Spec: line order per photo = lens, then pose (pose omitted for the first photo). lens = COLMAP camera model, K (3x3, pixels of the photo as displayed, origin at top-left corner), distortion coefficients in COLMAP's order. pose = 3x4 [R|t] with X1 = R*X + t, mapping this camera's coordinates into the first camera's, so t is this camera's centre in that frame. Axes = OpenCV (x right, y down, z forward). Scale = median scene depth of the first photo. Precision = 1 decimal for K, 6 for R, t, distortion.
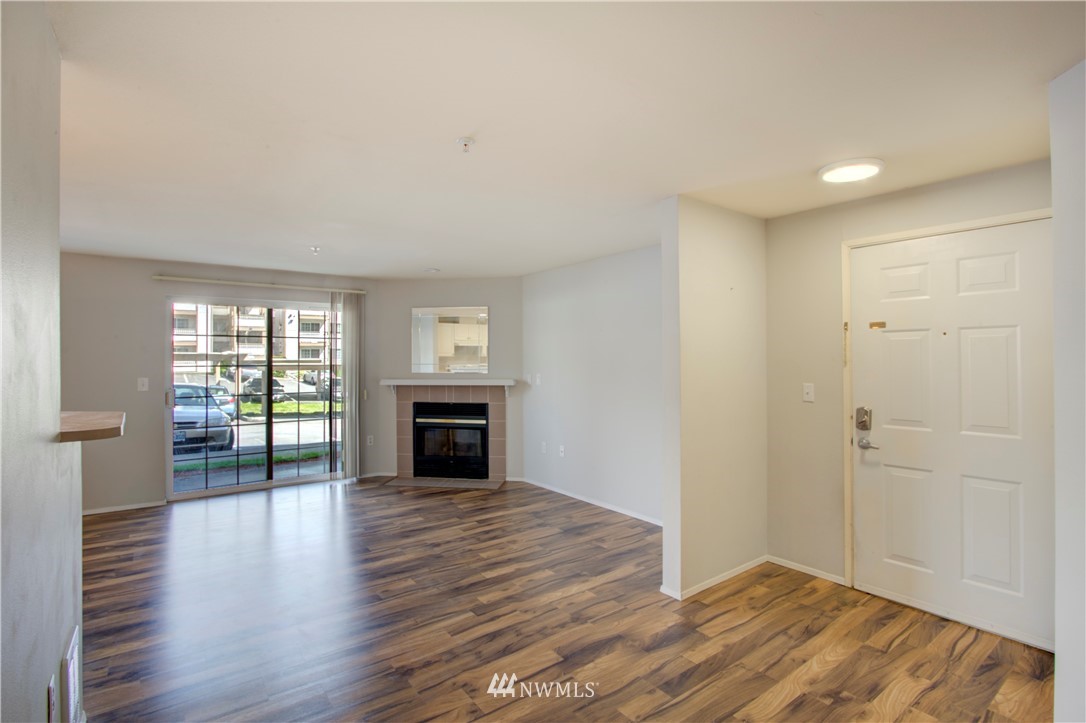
lens RADIAL K [[525.1, 0, 542.6], [0, 525.1, 338.9], [0, 0, 1]] dist [-0.018167, 0.005810]
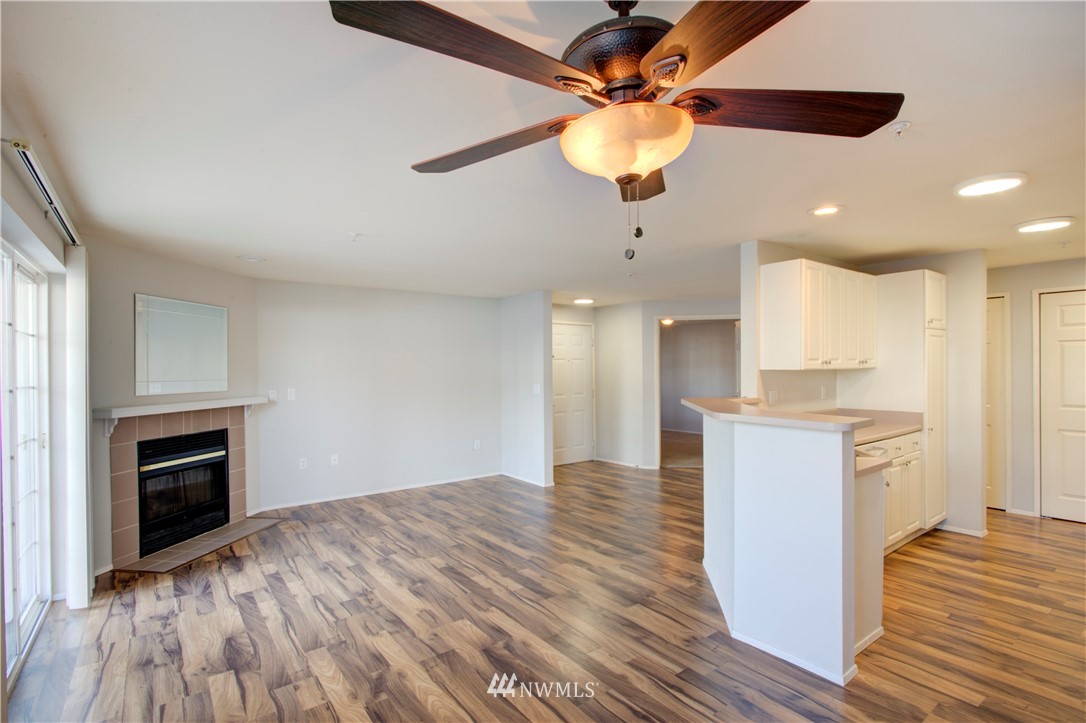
lens RADIAL K [[525.1, 0, 542.6], [0, 525.1, 338.9], [0, 0, 1]] dist [-0.018167, 0.005810]
pose [[-0.016344, 0.060996, 0.998004, -1.128077], [-0.028452, 0.997705, -0.061443, 0.025706], [-0.999462, -0.029400, -0.014571, 0.655416]]
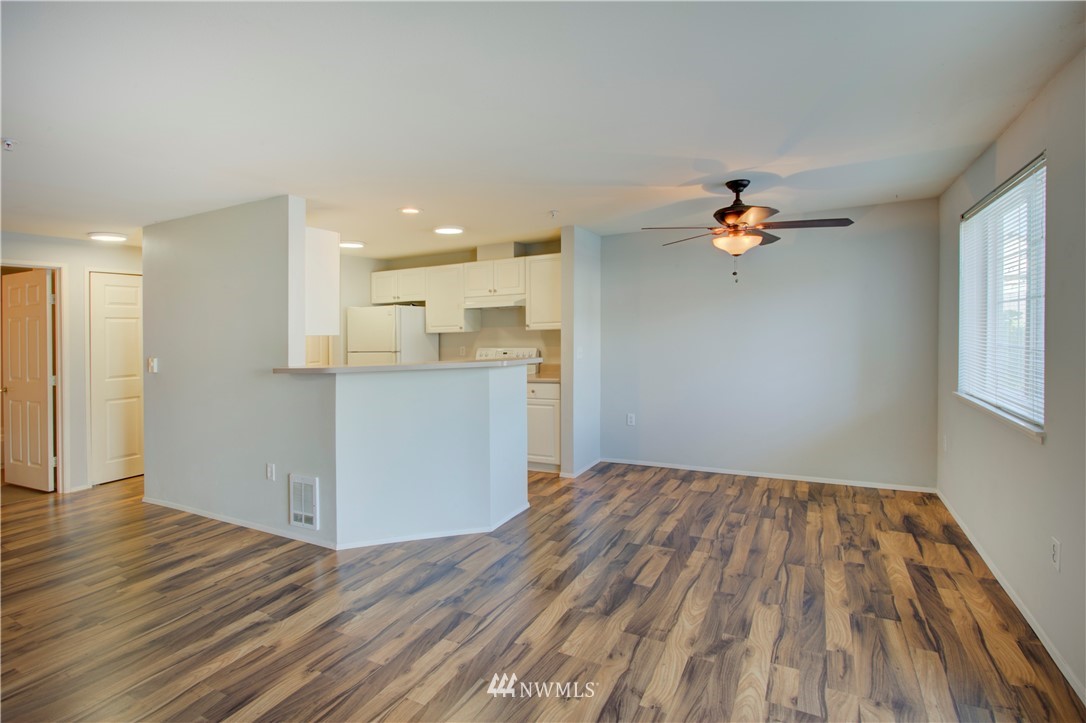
lens RADIAL K [[525.1, 0, 542.6], [0, 525.1, 338.9], [0, 0, 1]] dist [-0.018167, 0.005810]
pose [[-0.892060, 0.033566, -0.450669, -0.301220], [0.046923, 0.998727, -0.018495, 0.049270], [0.449474, -0.037645, -0.892500, 1.133643]]
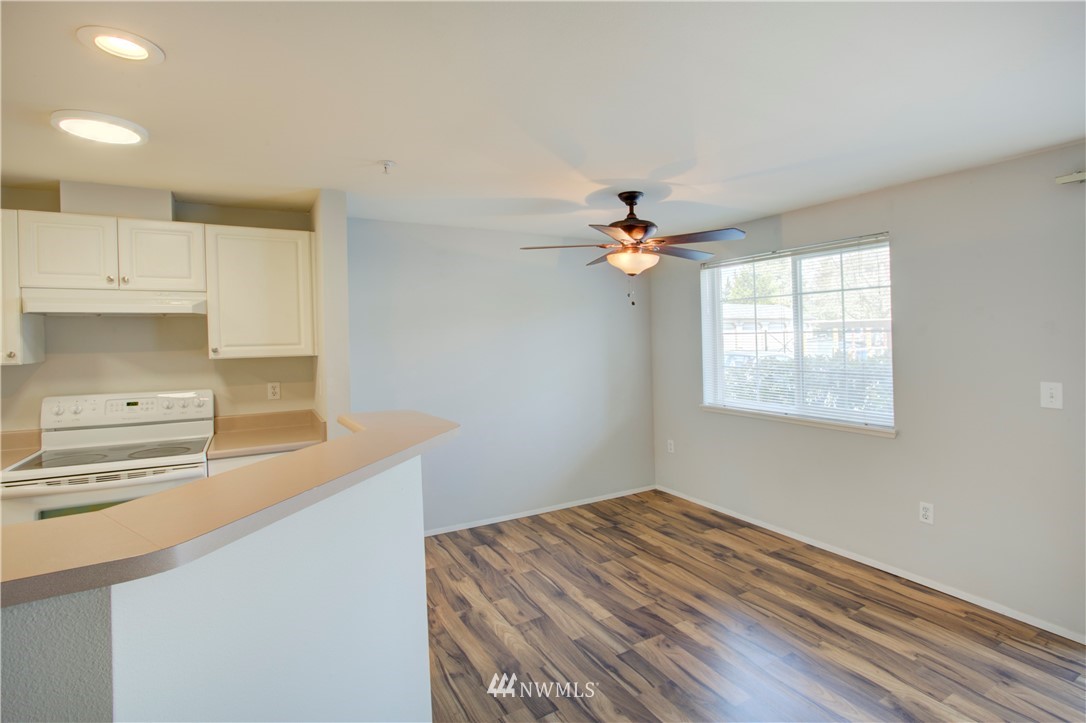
lens RADIAL K [[525.1, 0, 542.6], [0, 525.1, 338.9], [0, 0, 1]] dist [-0.018167, 0.005810]
pose [[-0.099381, 0.015480, -0.994929, -0.206406], [0.054867, 0.998443, 0.010054, -0.000104], [0.993536, -0.053589, -0.100075, 0.560321]]
